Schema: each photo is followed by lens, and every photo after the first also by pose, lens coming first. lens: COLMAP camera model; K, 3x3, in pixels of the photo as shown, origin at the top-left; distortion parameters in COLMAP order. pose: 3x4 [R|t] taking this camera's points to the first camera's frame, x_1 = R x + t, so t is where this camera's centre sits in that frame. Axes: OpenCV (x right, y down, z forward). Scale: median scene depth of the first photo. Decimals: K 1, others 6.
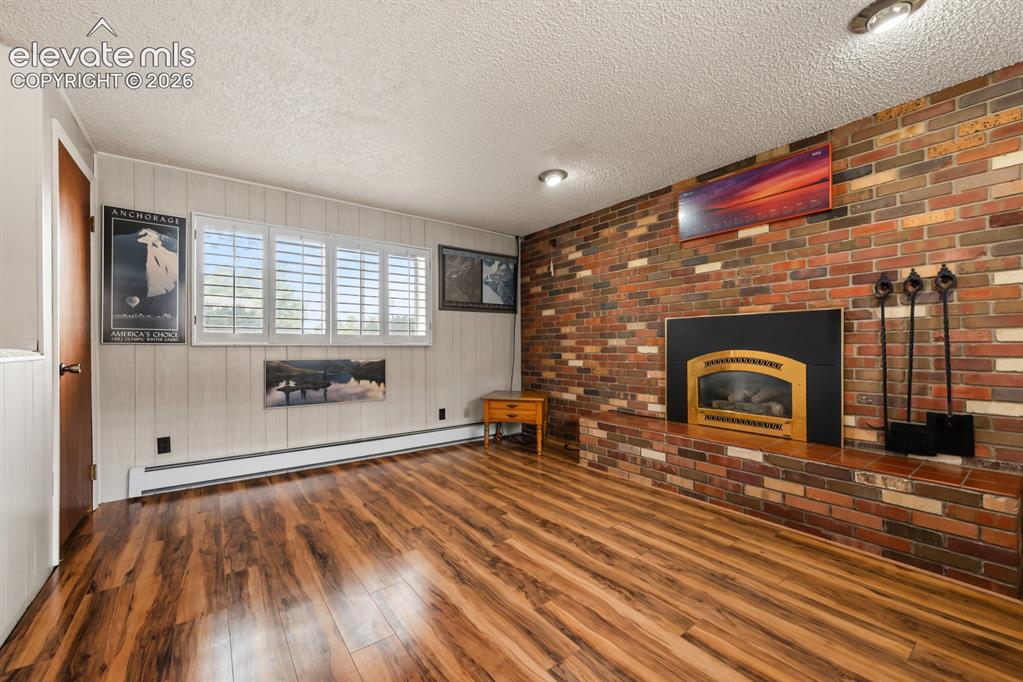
lens RADIAL K [[408.3, 0, 511.7], [0, 408.3, 347.0], [0, 0, 1]] dist [-0.001634, -0.000083]
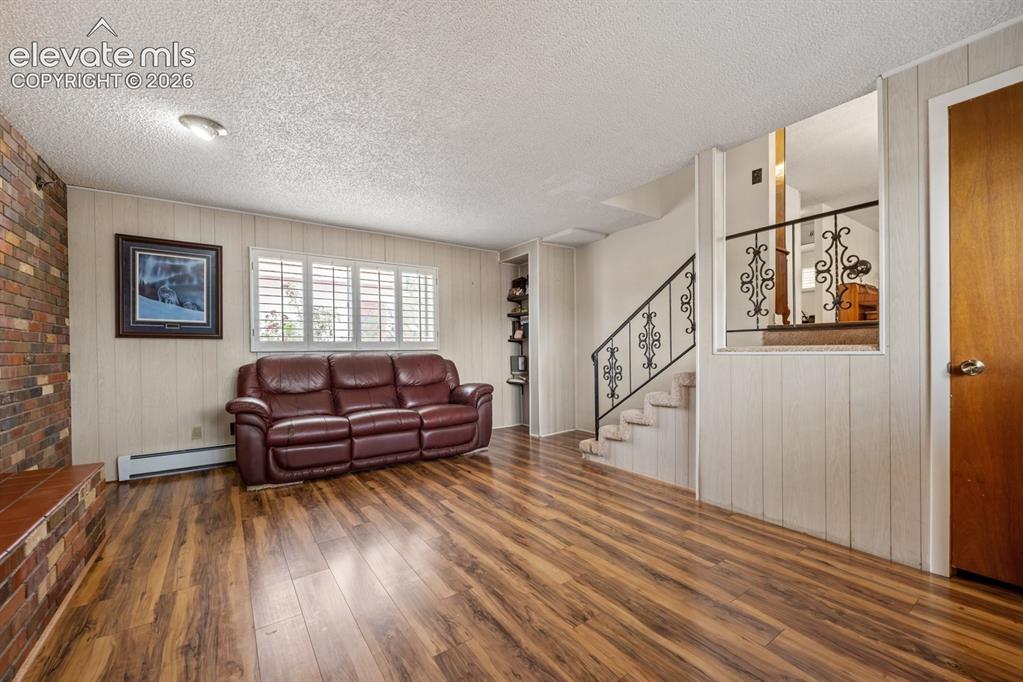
lens RADIAL K [[408.3, 0, 510.9], [0, 408.3, 348.9], [0, 0, 1]] dist [-0.001634, -0.000083]
pose [[-0.999431, 0.016437, 0.029445, -0.170880], [0.016141, 0.999817, -0.010245, 0.009052], [-0.029608, -0.009763, -0.999514, 1.965961]]
